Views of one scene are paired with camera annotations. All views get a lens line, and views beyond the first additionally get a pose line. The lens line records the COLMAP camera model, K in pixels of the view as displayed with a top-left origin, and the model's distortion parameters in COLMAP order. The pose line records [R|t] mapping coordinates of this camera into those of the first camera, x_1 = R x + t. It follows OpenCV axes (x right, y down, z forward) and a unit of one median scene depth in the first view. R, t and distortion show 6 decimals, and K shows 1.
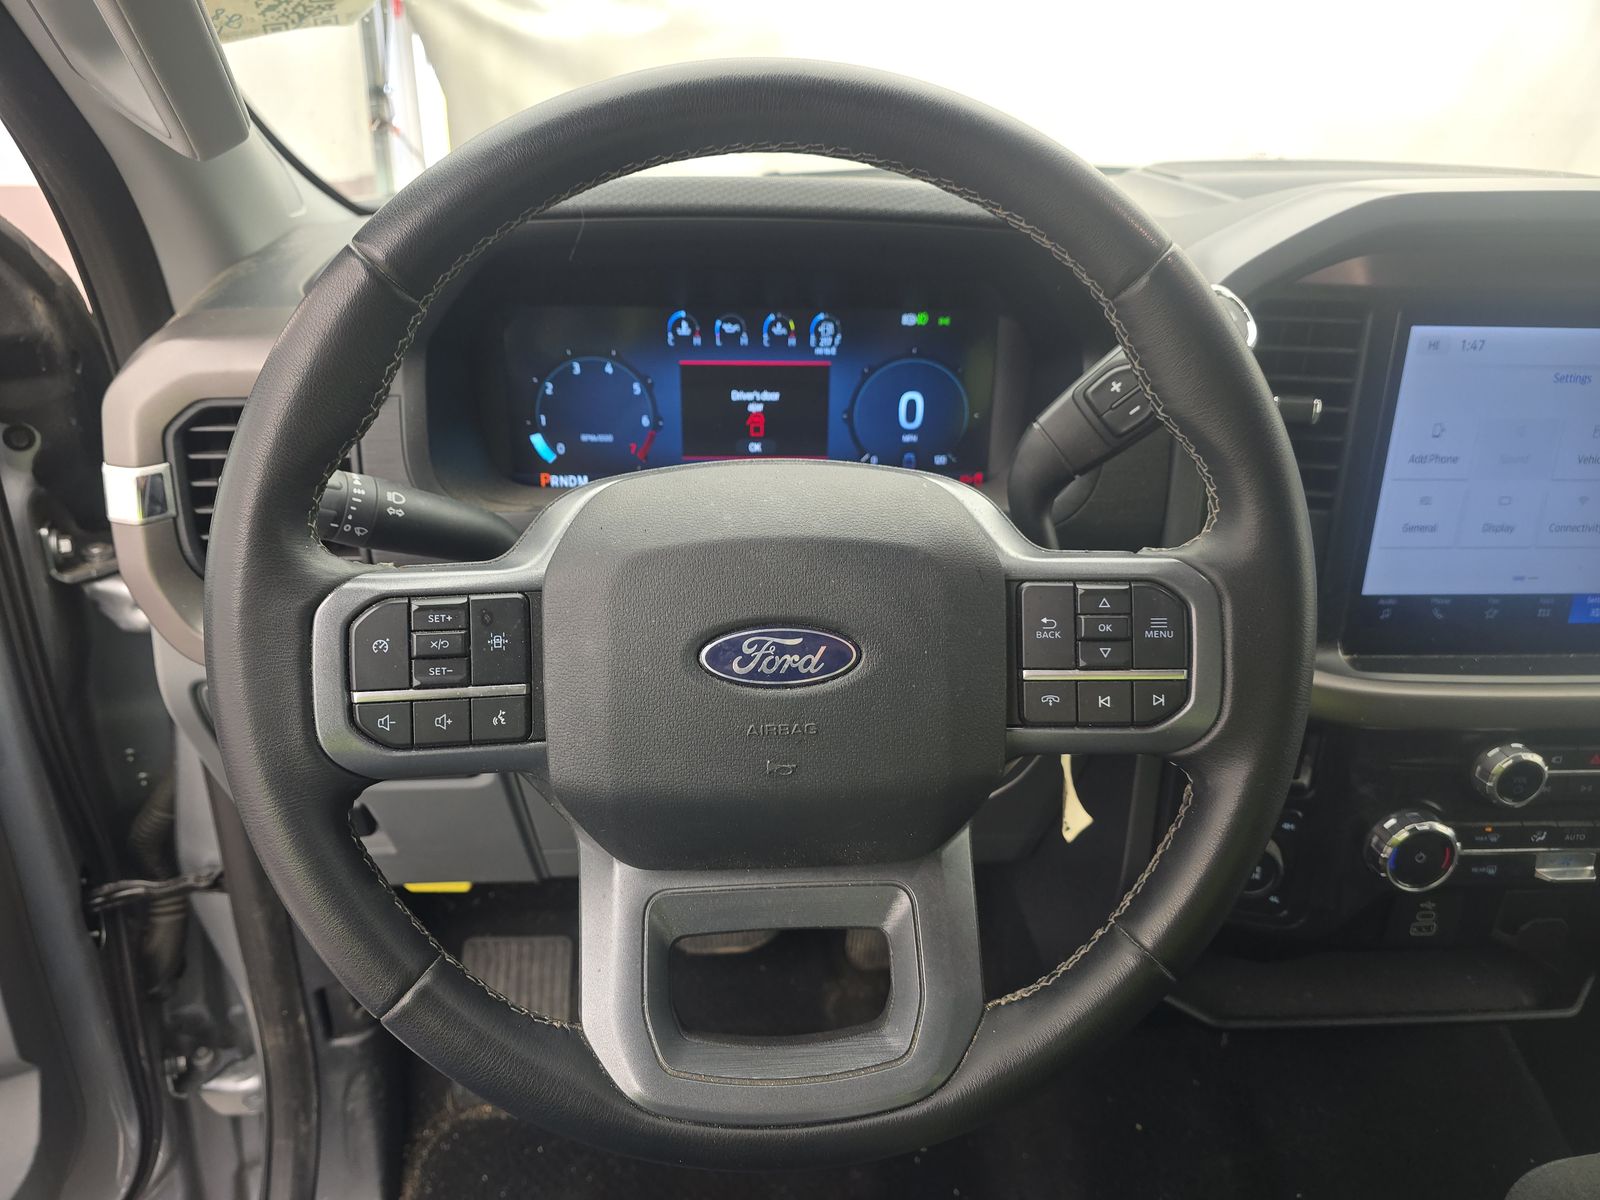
lens RADIAL K [[1072.4, 0, 791.2], [0, 1072.4, 594.2], [0, 0, 1]] dist [0.006683, -0.003708]
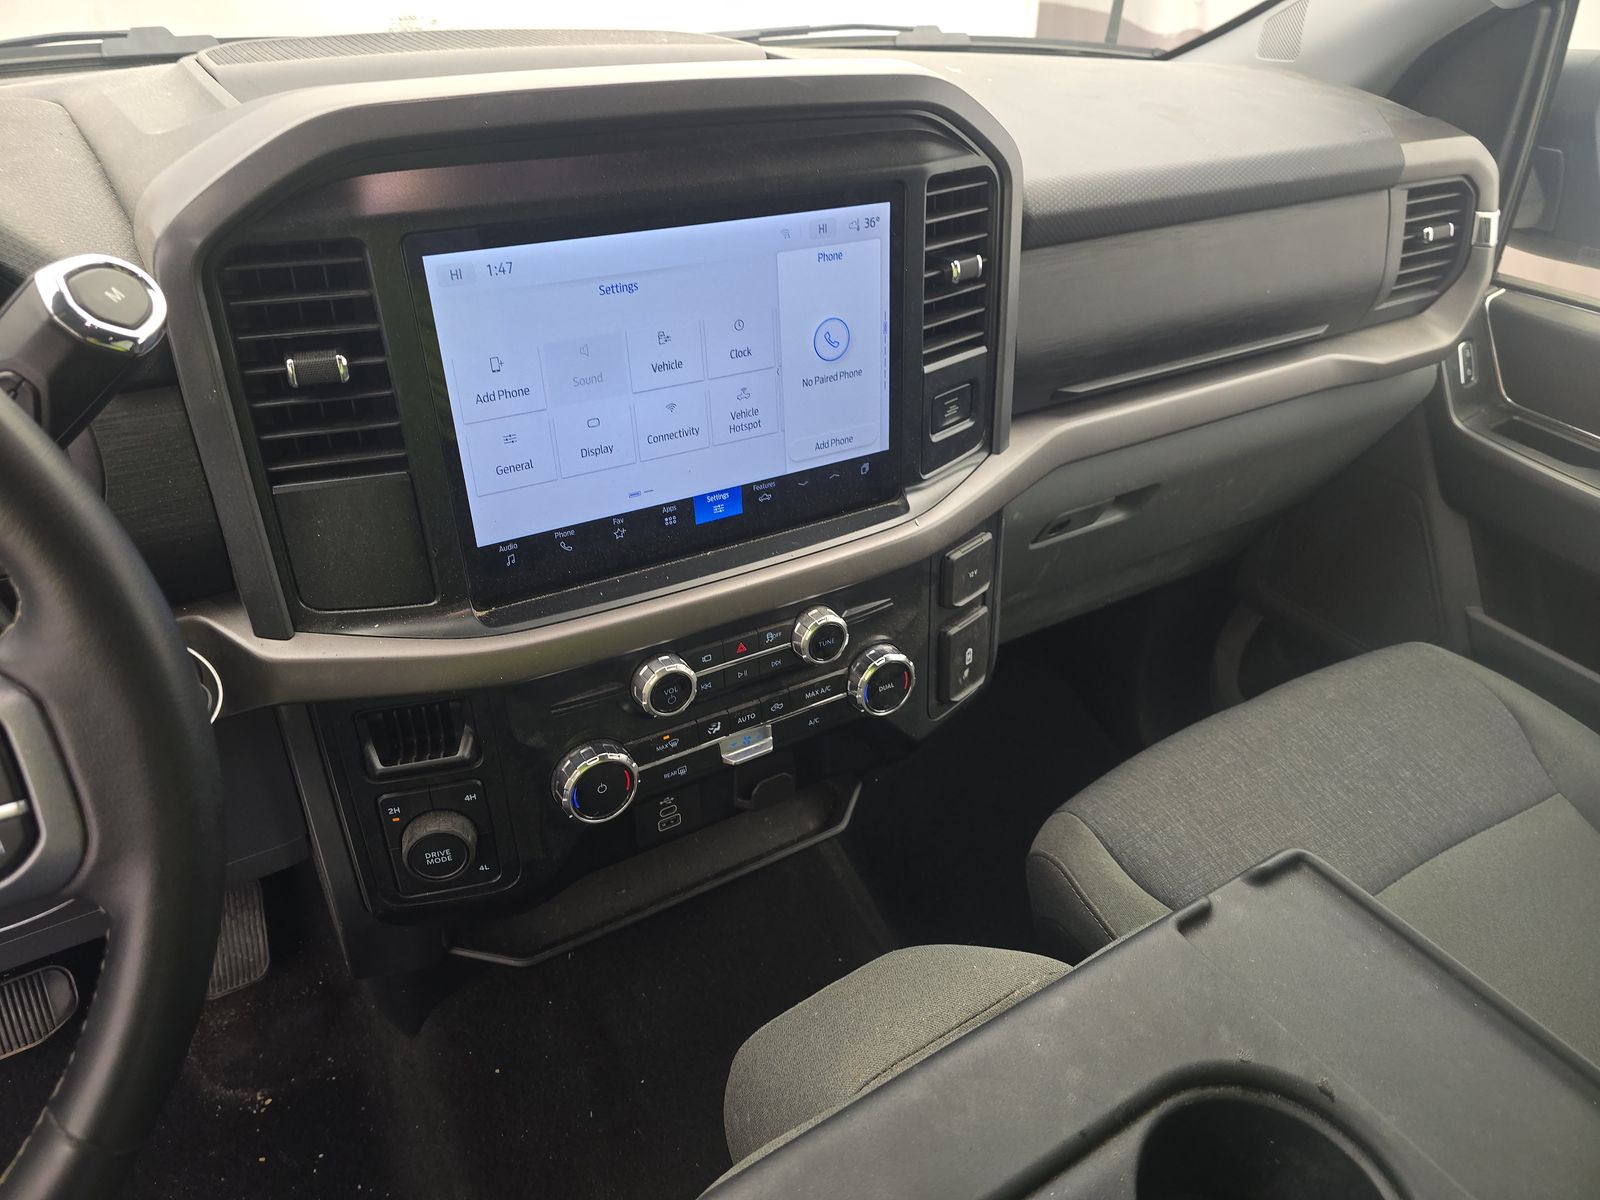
lens RADIAL K [[1072.4, 0, 810.9], [0, 1072.4, 610.4], [0, 0, 1]] dist [0.006683, -0.003708]
pose [[0.879783, -0.254199, 0.401701, 0.395210], [0.189606, 0.962537, 0.193835, -0.072411], [-0.435925, -0.094368, 0.895022, 0.031991]]
